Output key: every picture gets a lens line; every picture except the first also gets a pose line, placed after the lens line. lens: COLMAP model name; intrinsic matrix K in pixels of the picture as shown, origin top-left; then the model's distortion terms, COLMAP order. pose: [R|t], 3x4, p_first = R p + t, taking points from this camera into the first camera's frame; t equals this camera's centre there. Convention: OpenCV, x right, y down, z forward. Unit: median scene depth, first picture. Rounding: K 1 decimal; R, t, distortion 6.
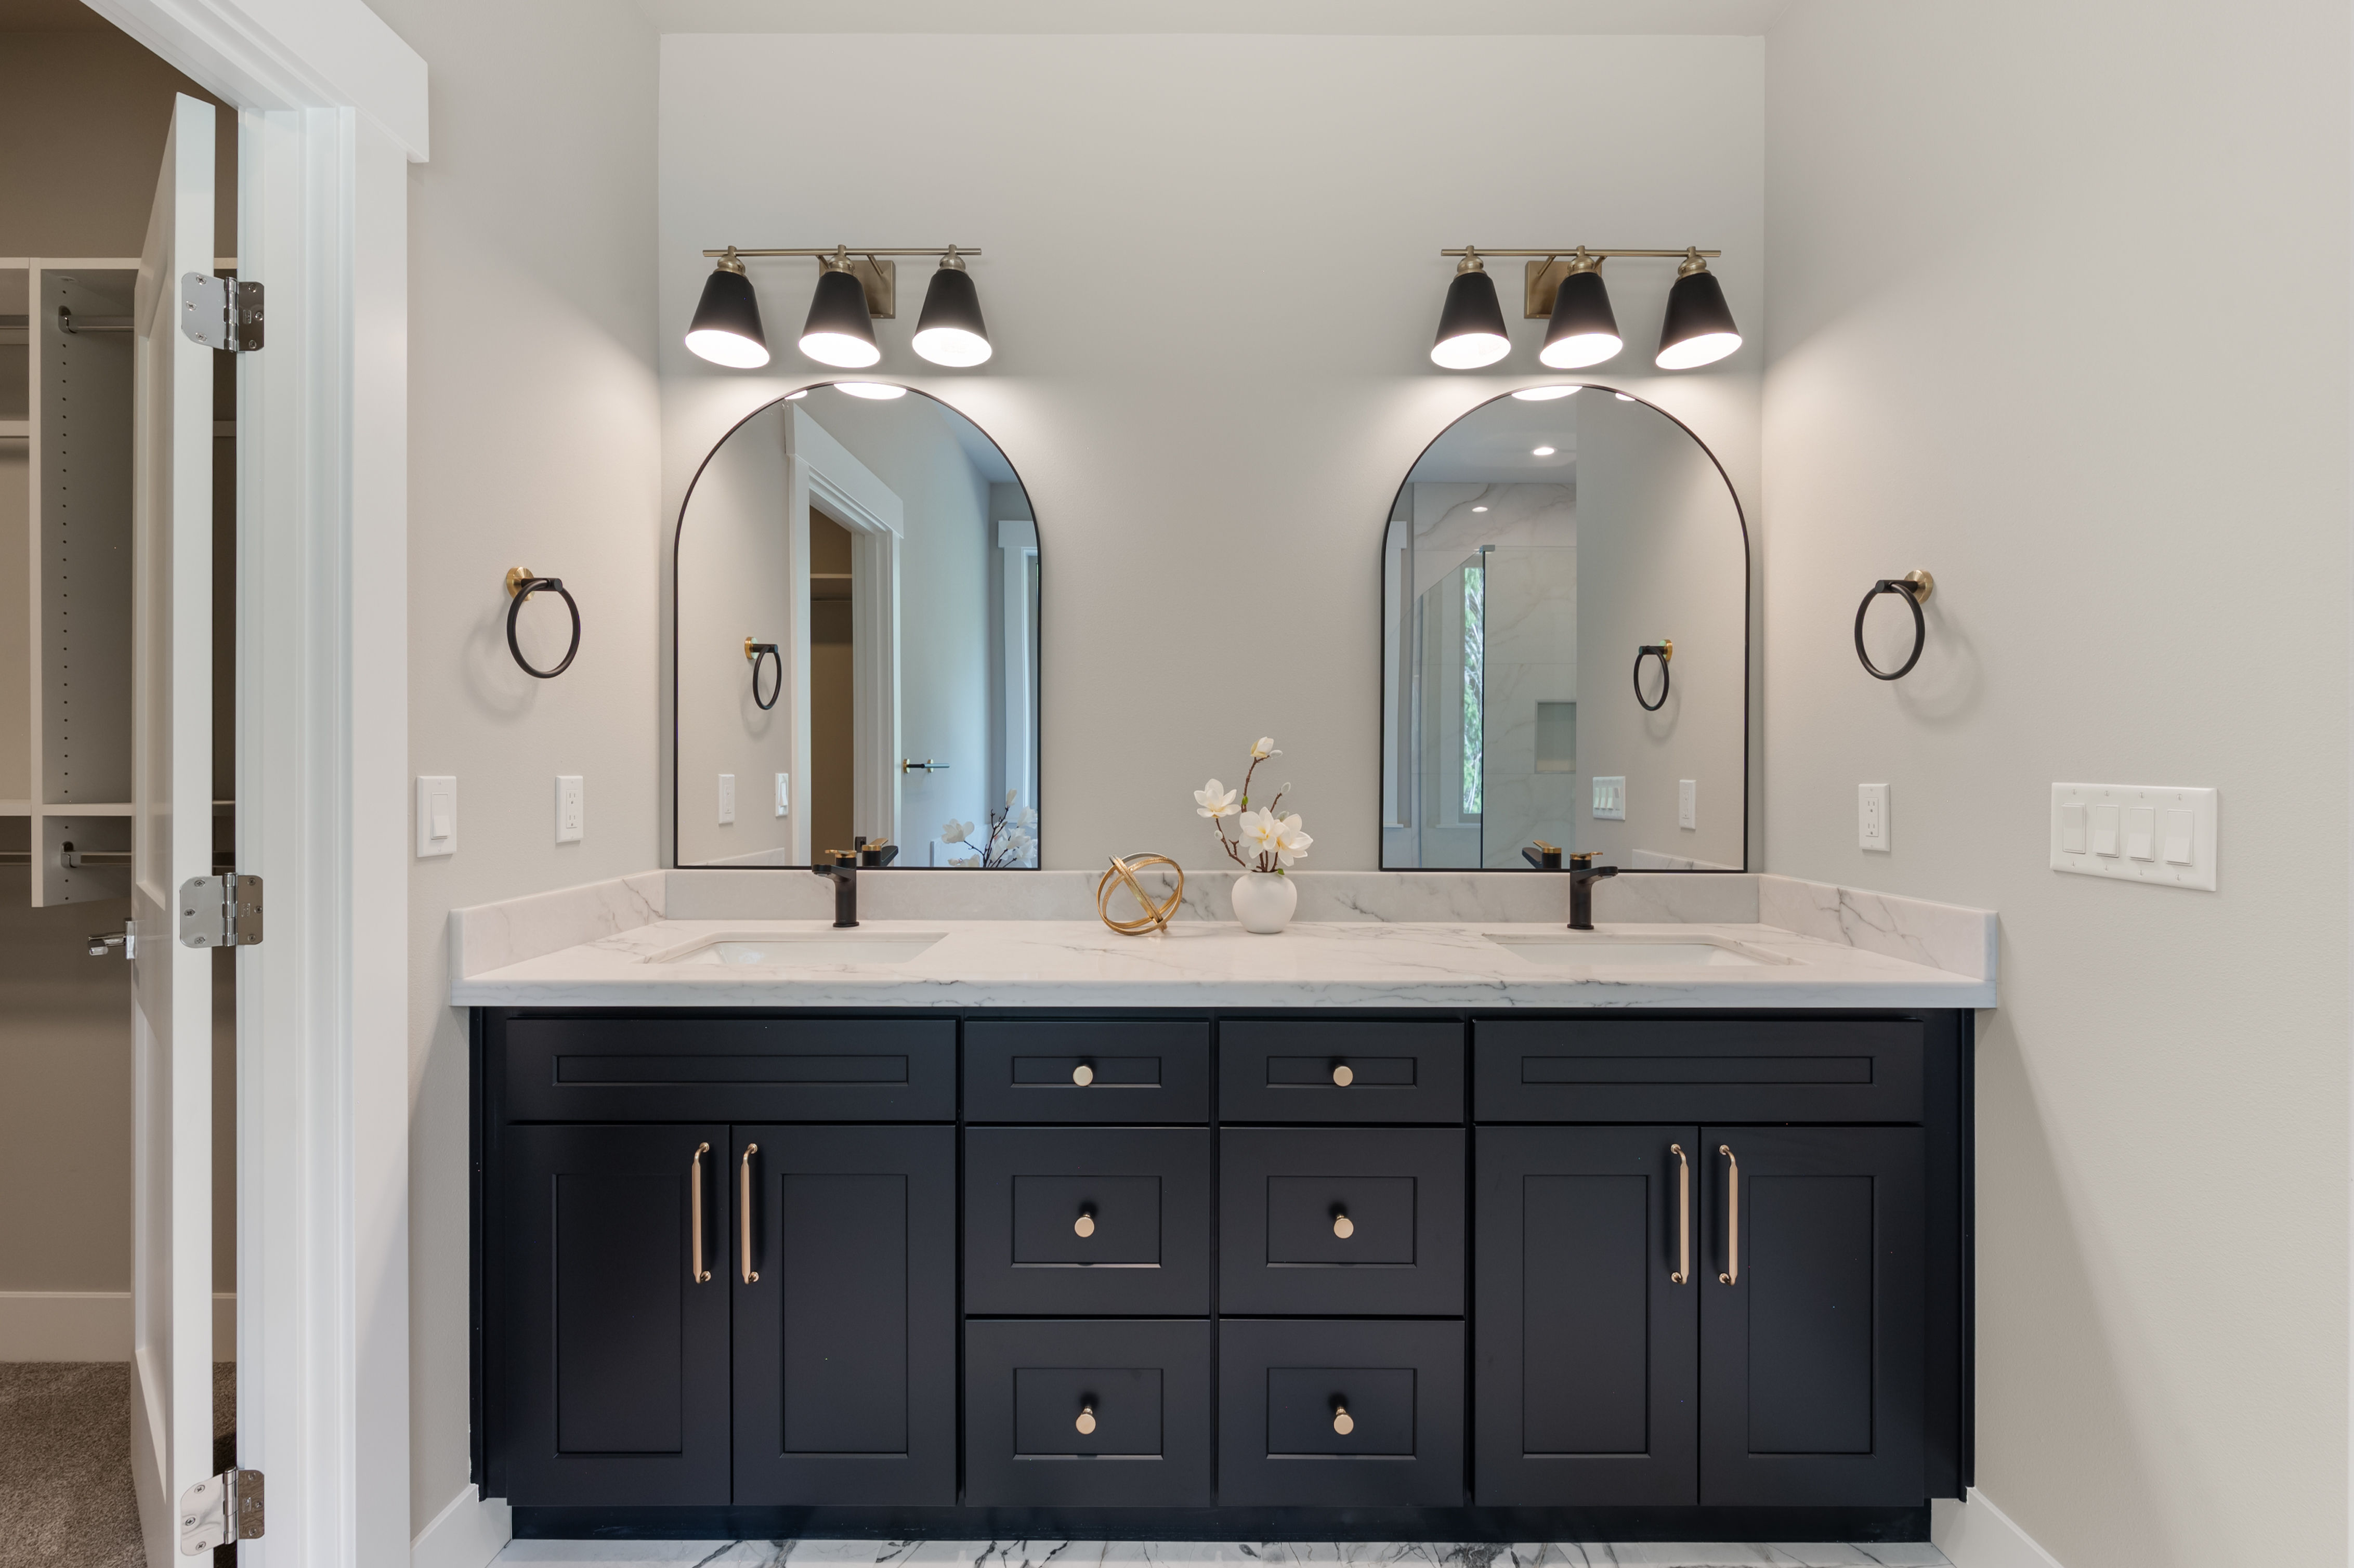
lens RADIAL K [[994.6, 0, 1177.2], [0, 994.6, 773.7], [0, 0, 1]] dist [-0.001440, 0.000075]
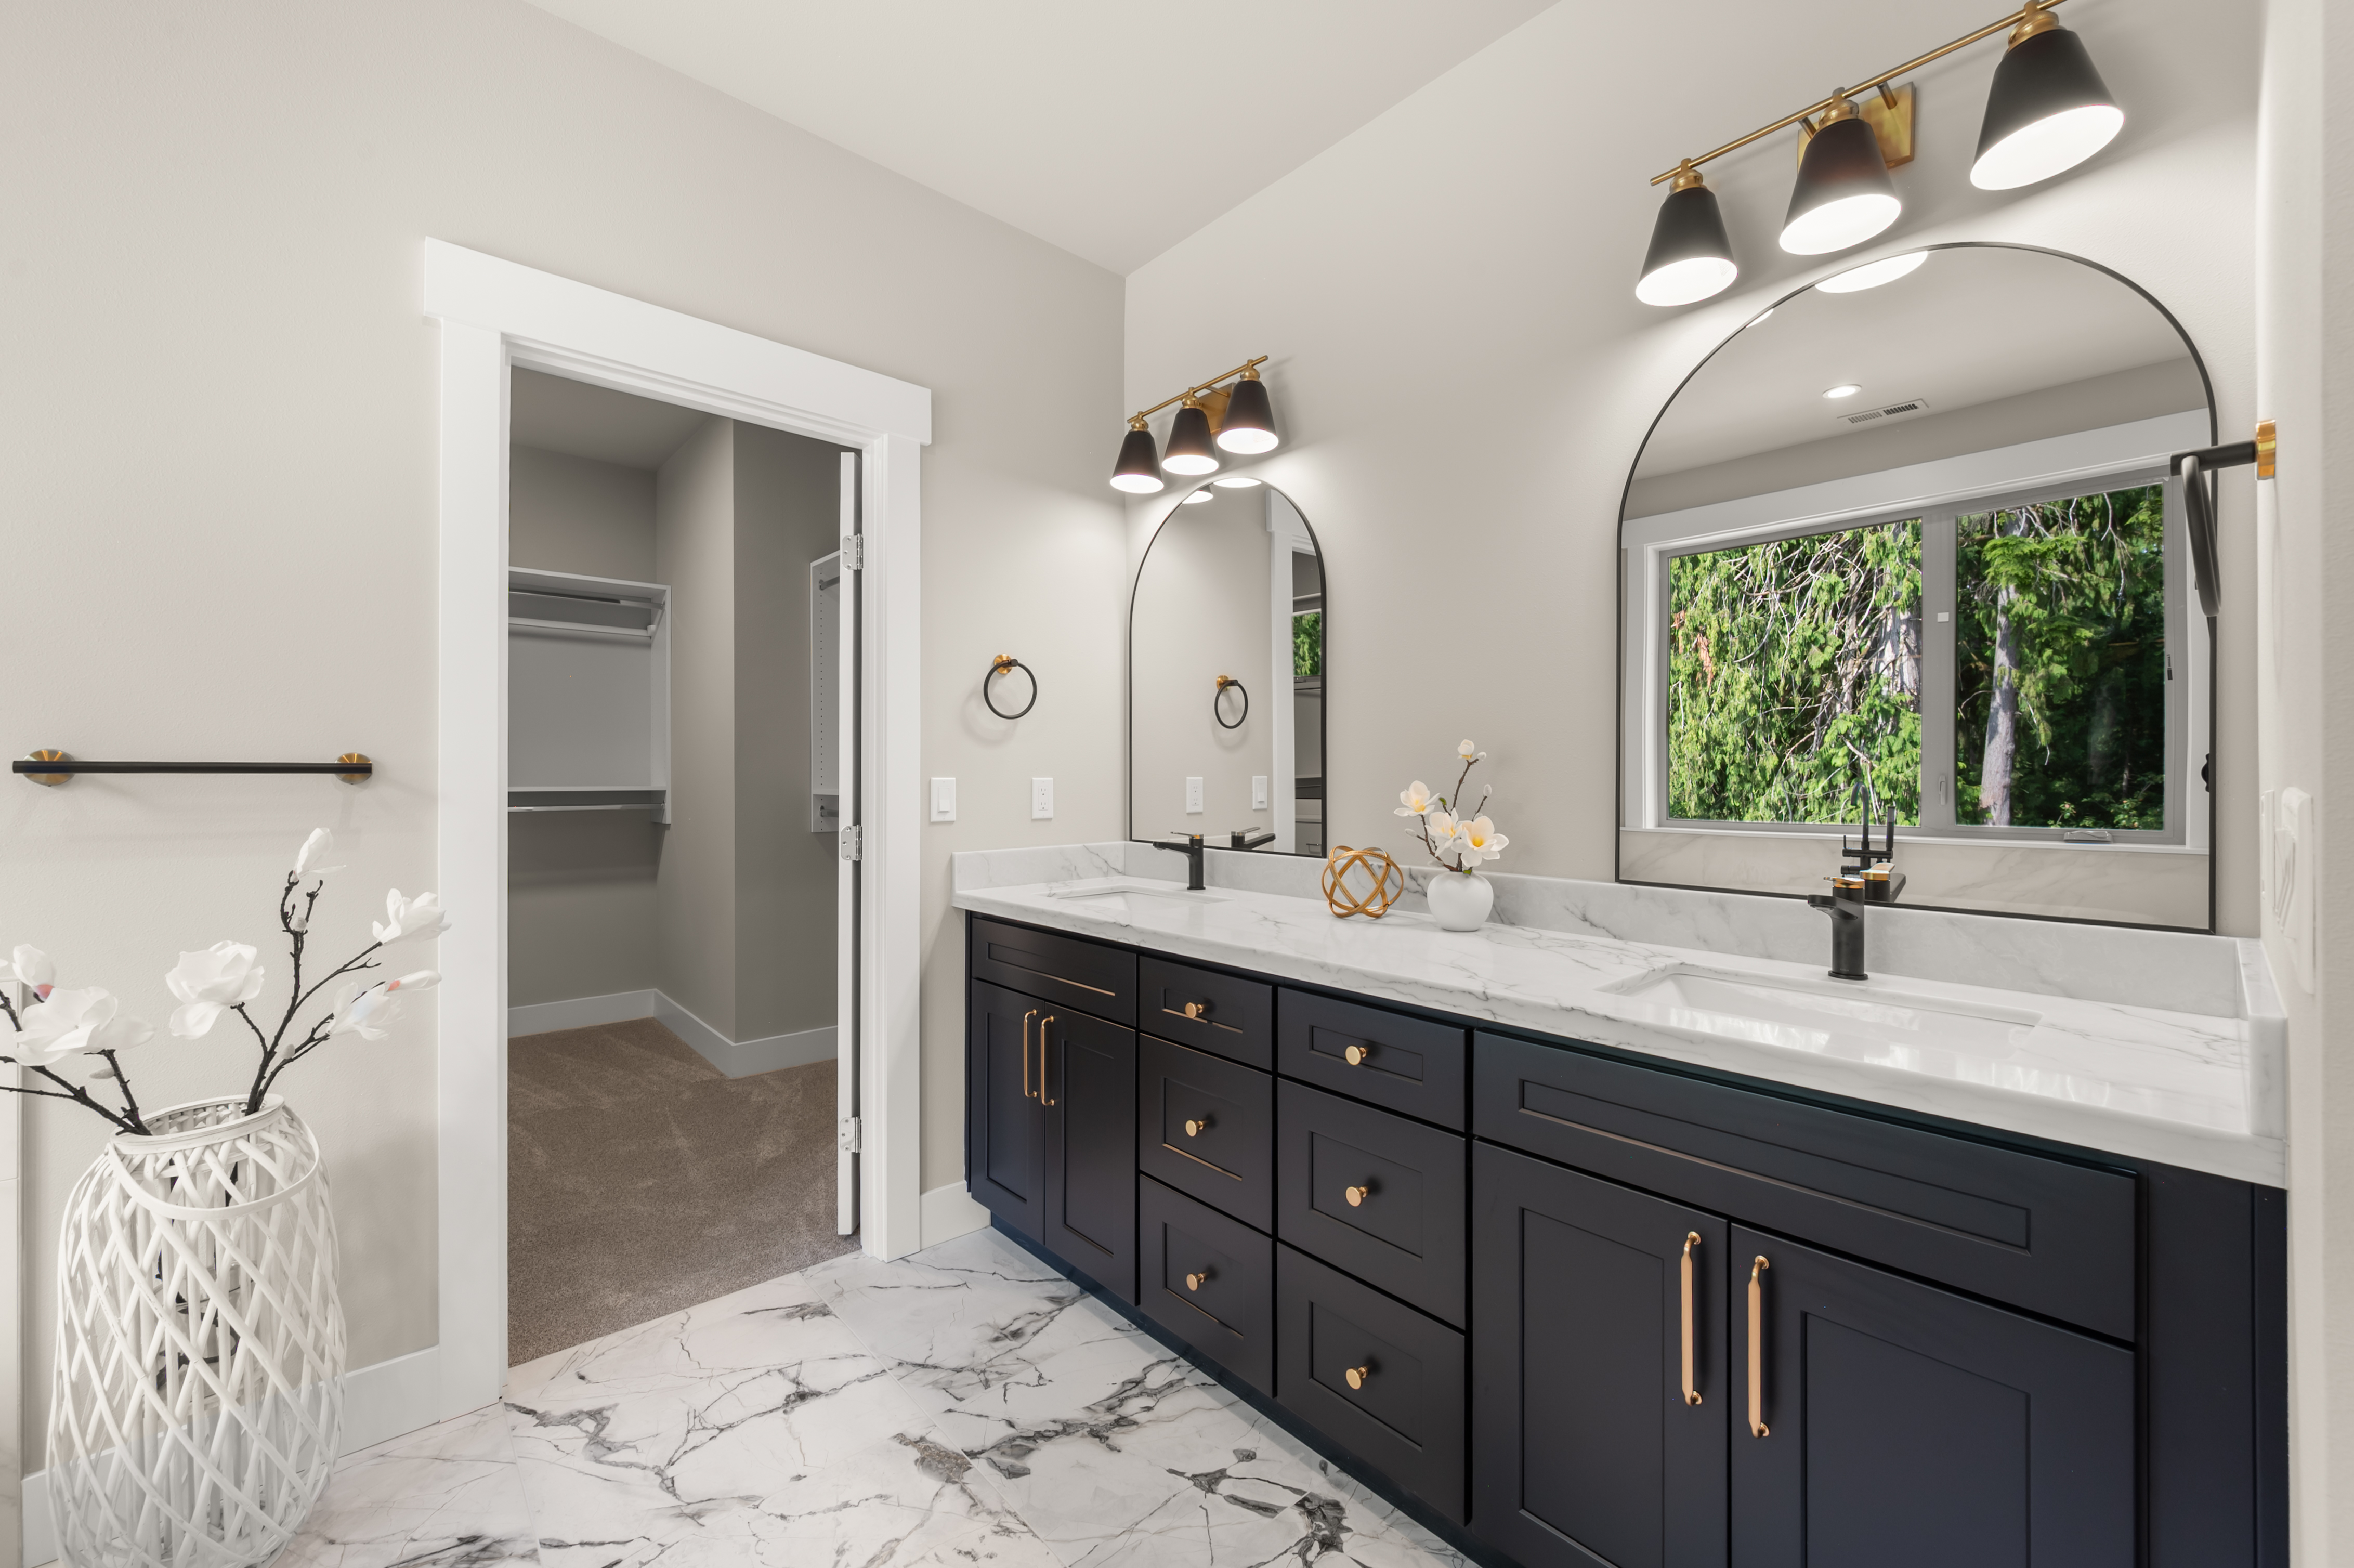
lens RADIAL K [[938.1, 0, 1178.4], [0, 938.1, 776.3], [0, 0, 1]] dist [0.001749, 0.000321]
pose [[0.665025, -0.001933, -0.746819, 0.621733], [-0.000011, 0.999997, -0.002597, 0.003097], [0.746822, 0.001735, 0.665022, 0.139305]]
